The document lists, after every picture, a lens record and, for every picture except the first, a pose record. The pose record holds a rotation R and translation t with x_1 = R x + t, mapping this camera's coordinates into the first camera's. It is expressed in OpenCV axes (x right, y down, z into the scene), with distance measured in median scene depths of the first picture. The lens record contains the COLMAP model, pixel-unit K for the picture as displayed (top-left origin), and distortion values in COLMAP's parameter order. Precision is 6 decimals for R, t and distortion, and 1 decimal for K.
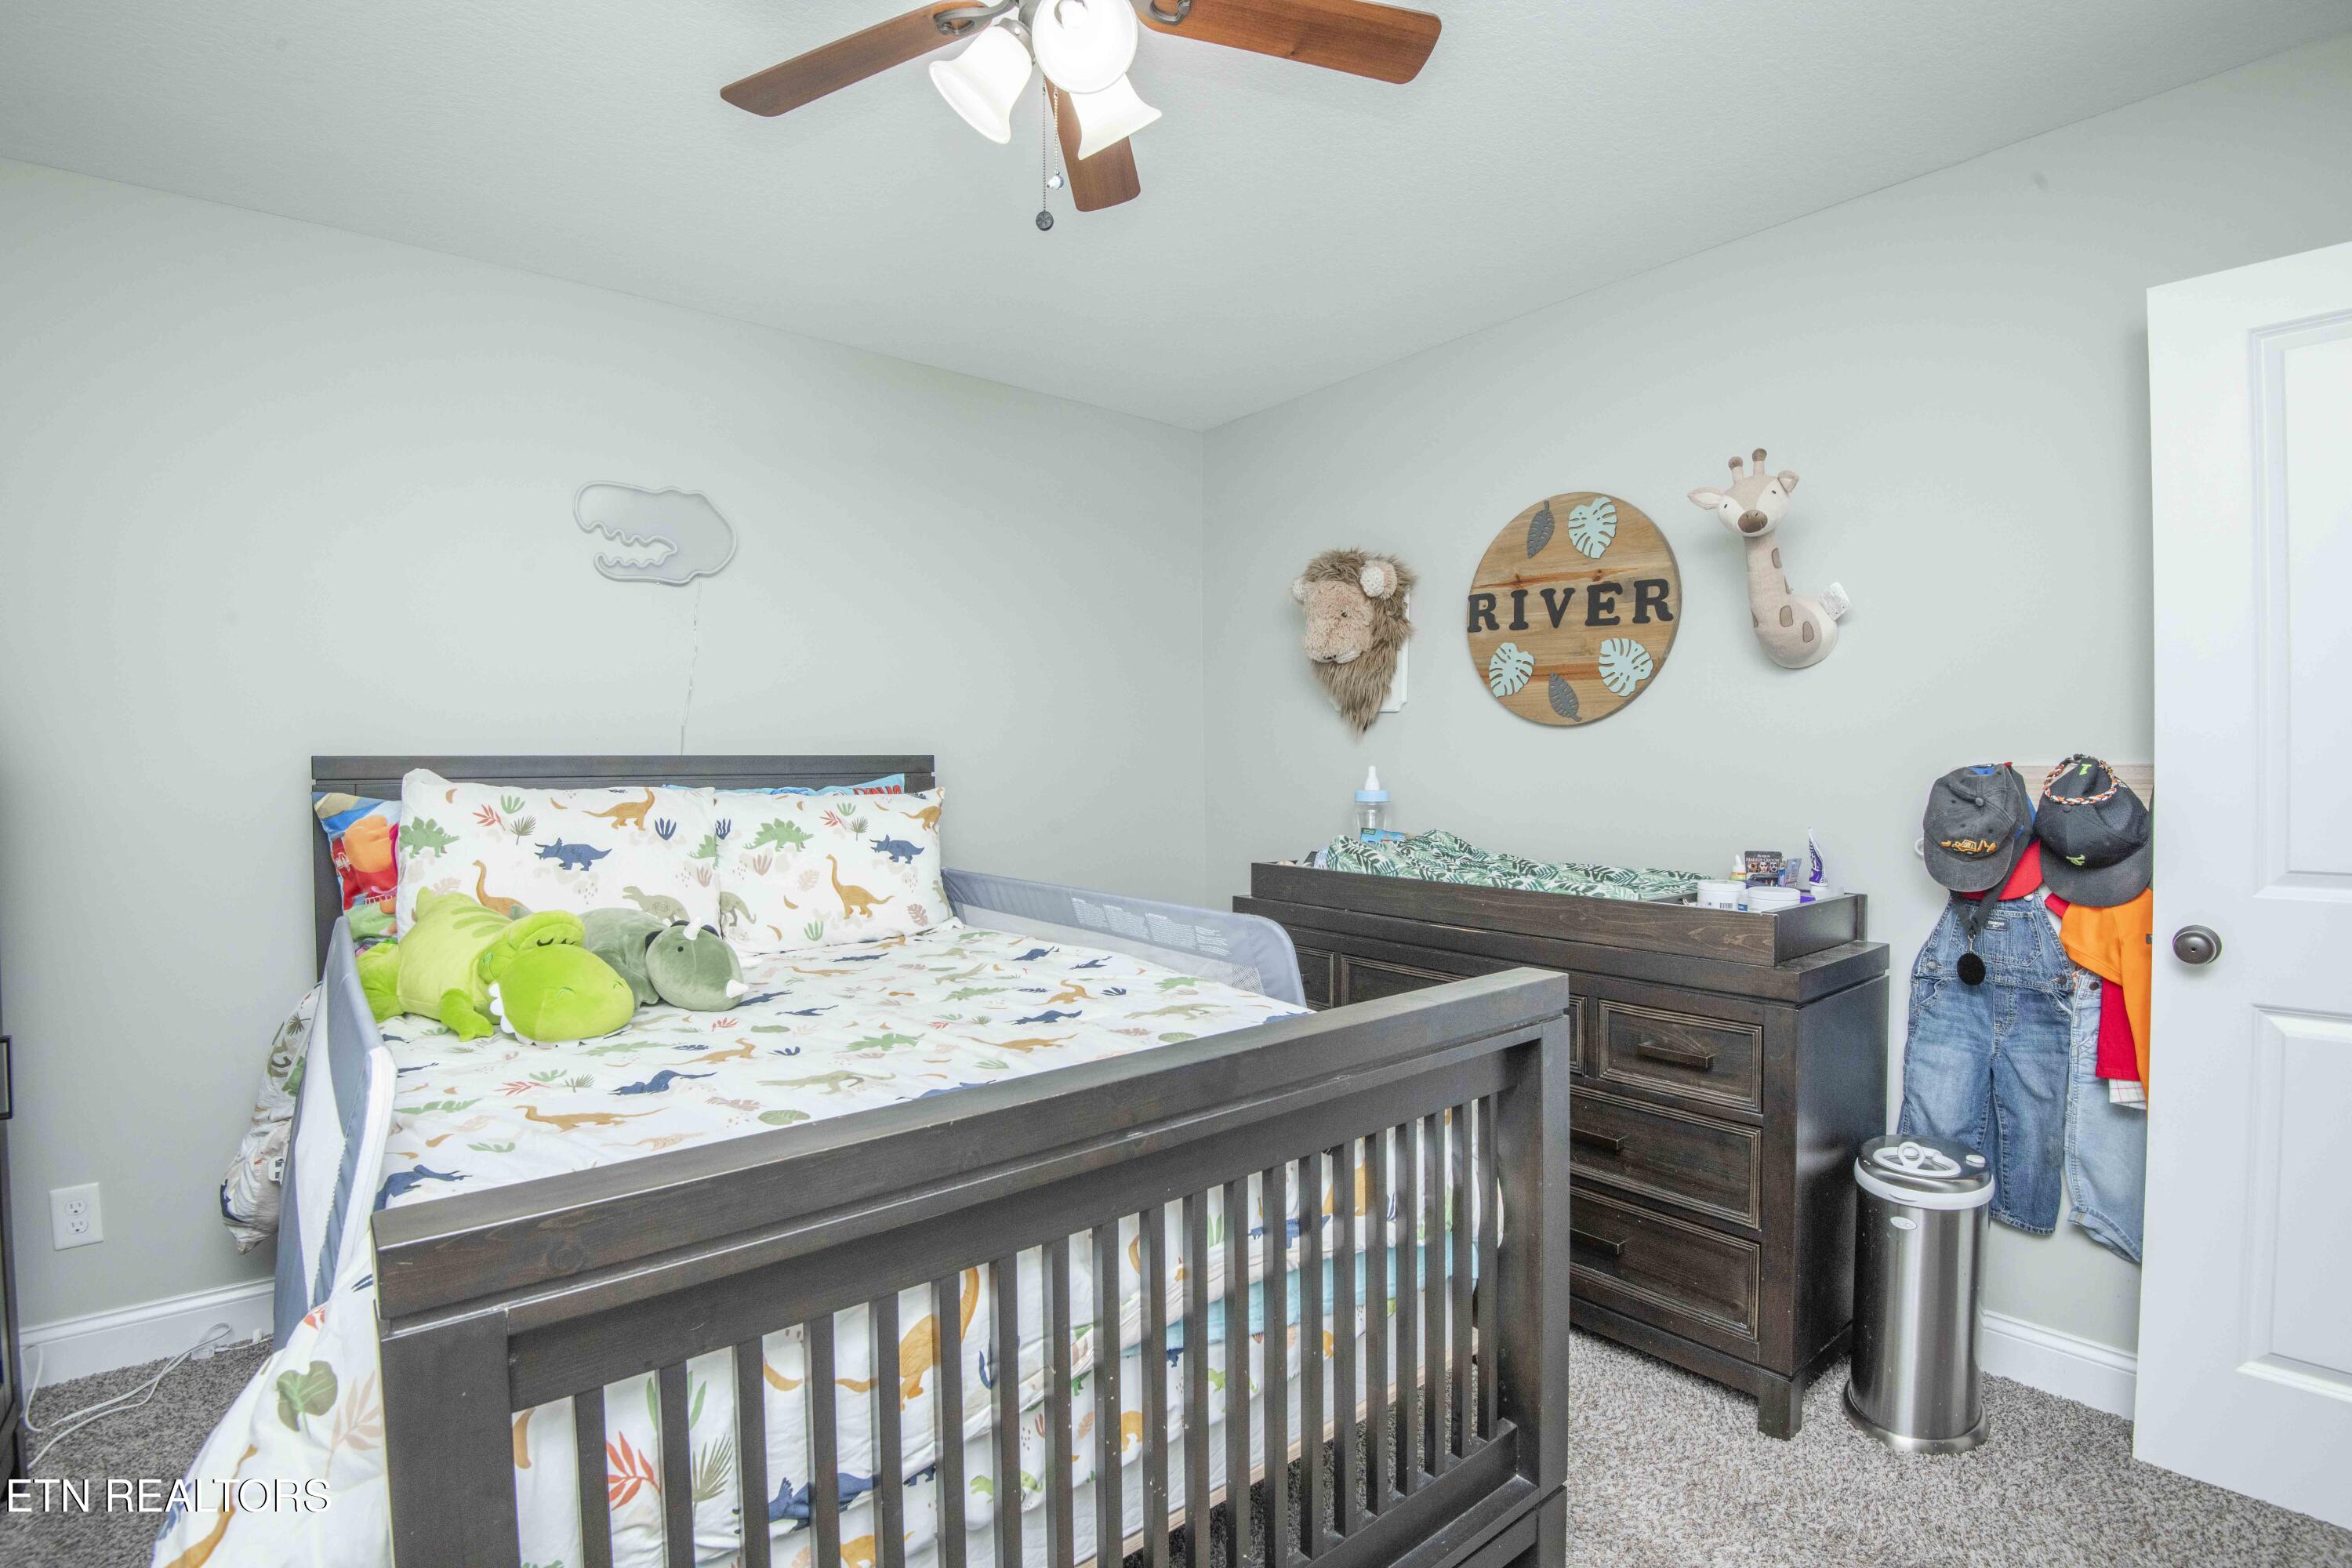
lens RADIAL K [[1082.4, 0, 1184.2], [0, 1082.4, 772.8], [0, 0, 1]] dist [-0.022263, -0.012067]
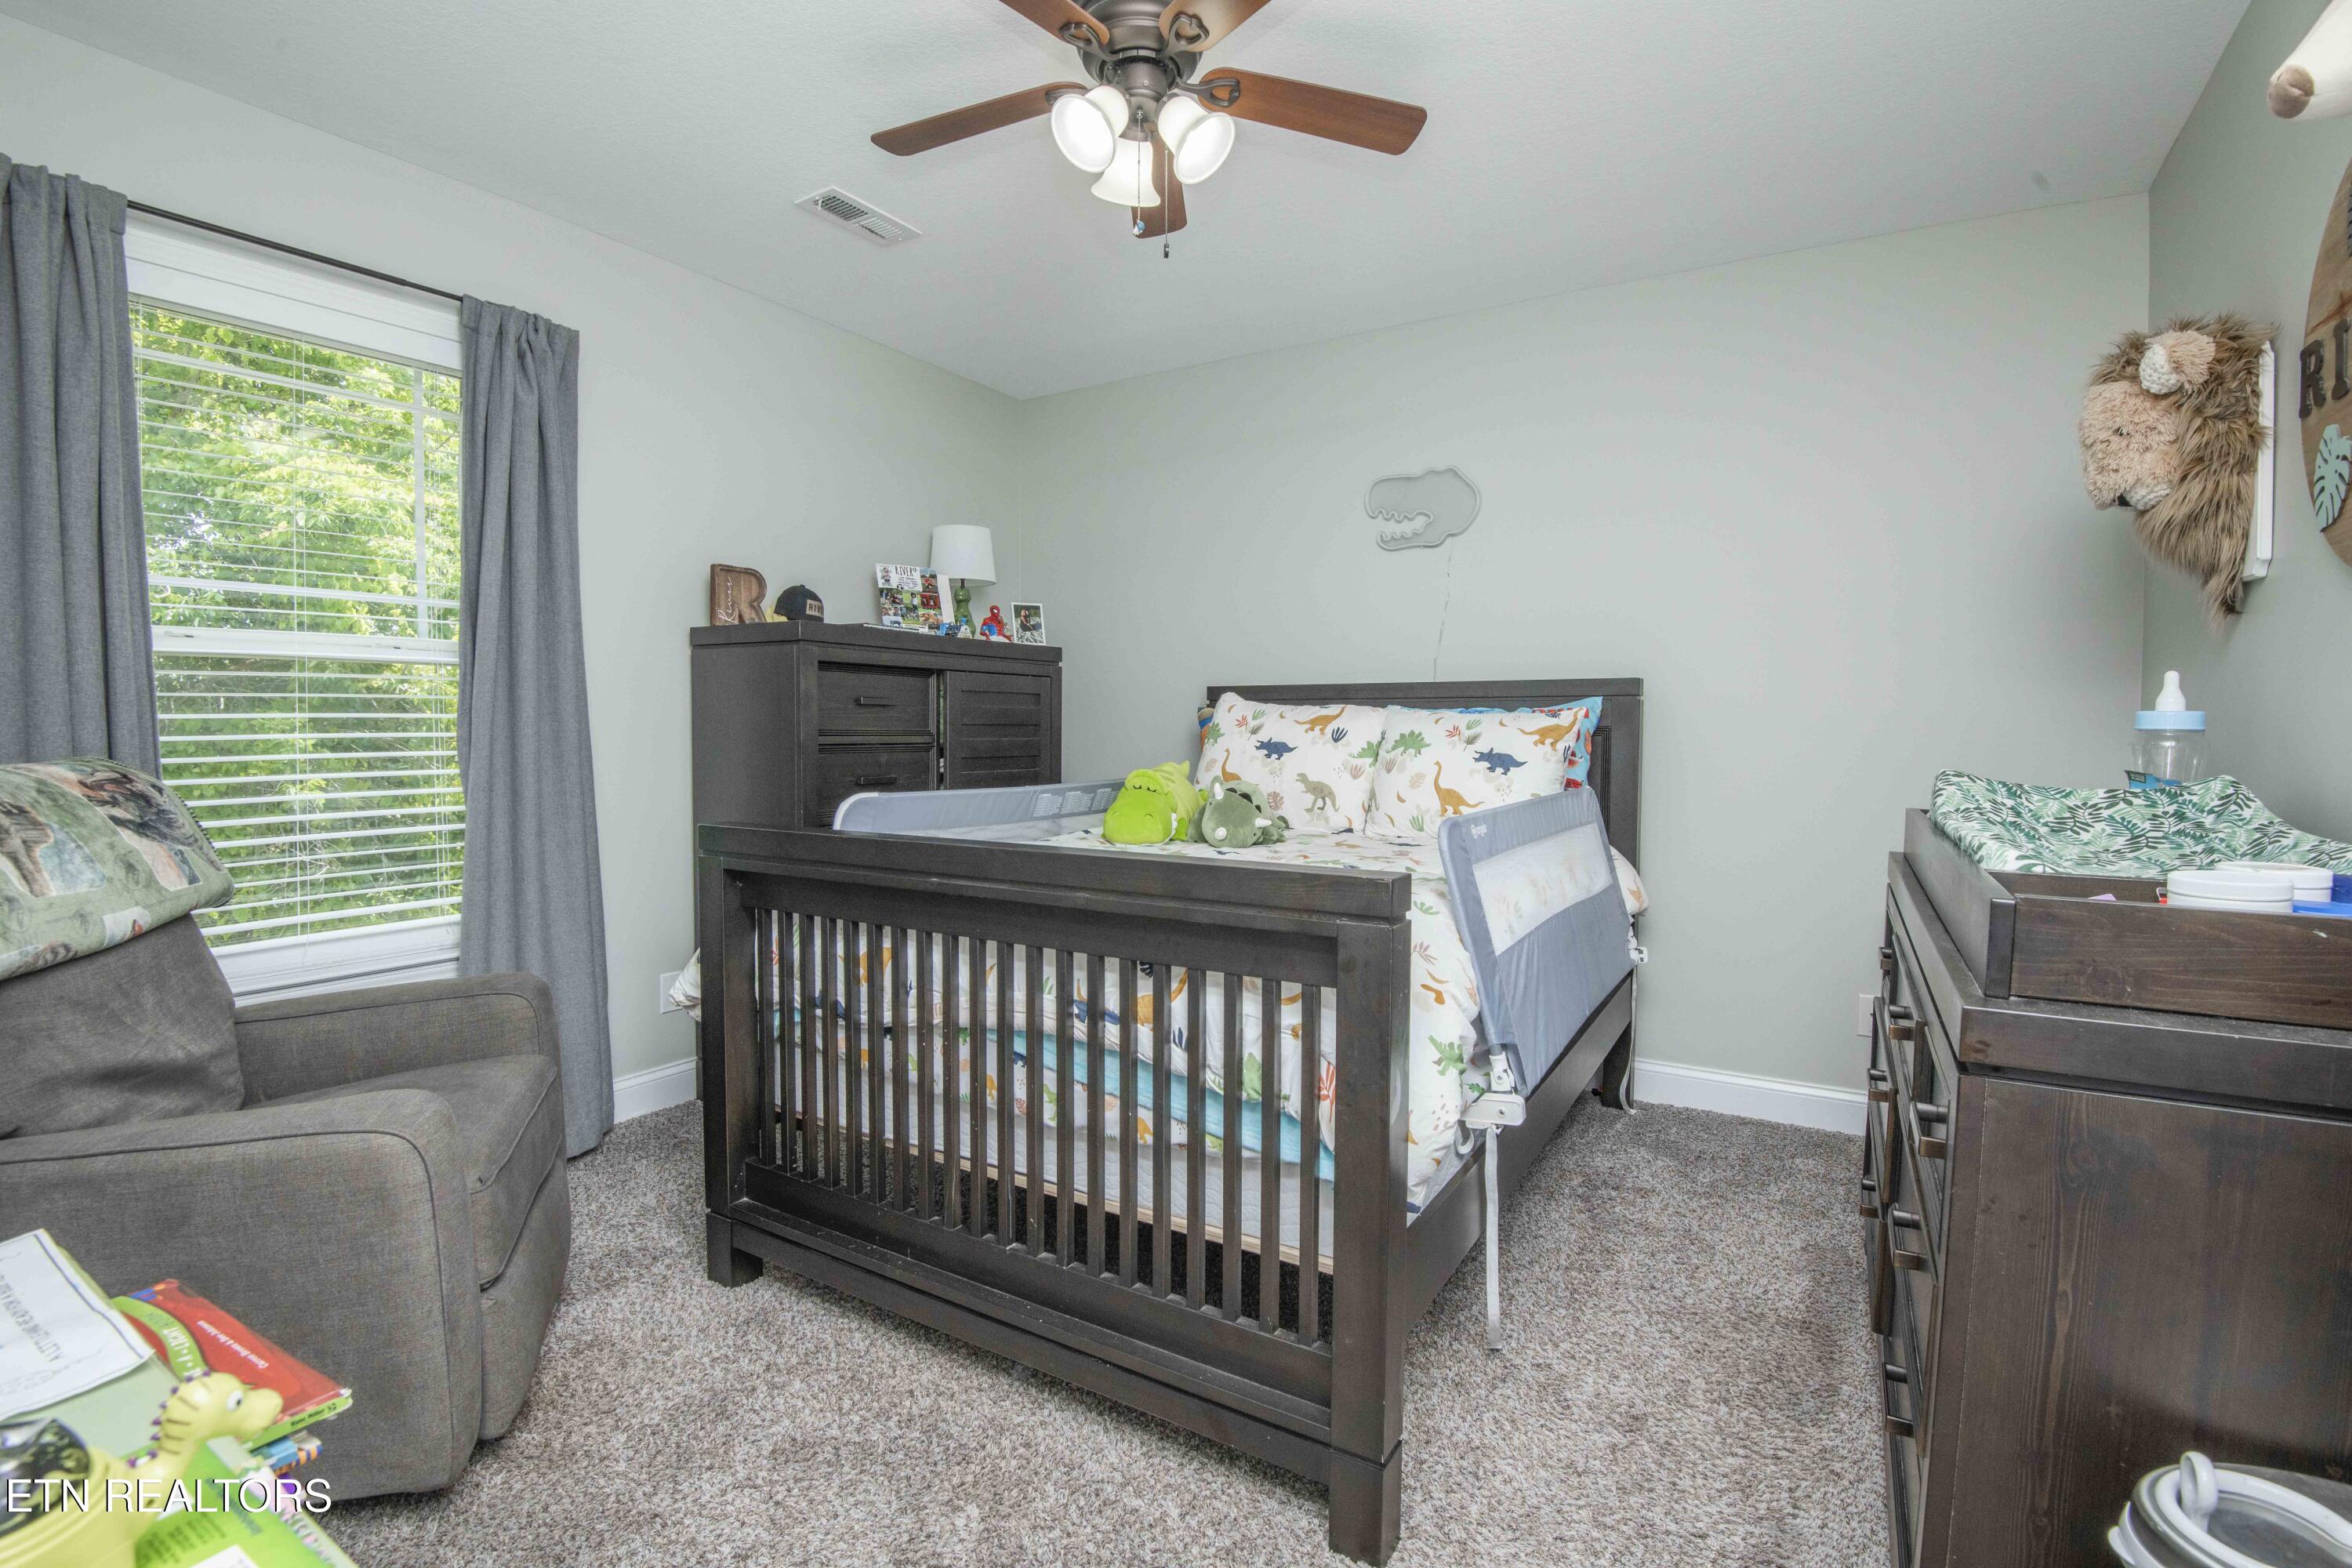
lens RADIAL K [[1082.4, 0, 1191.9], [0, 1082.4, 787.2], [0, 0, 1]] dist [-0.022263, -0.012067]
pose [[0.322068, 0.058997, -0.944876, 0.746519], [-0.010445, 0.998217, 0.058767, 0.039344], [0.946659, -0.009058, 0.322110, 0.381887]]
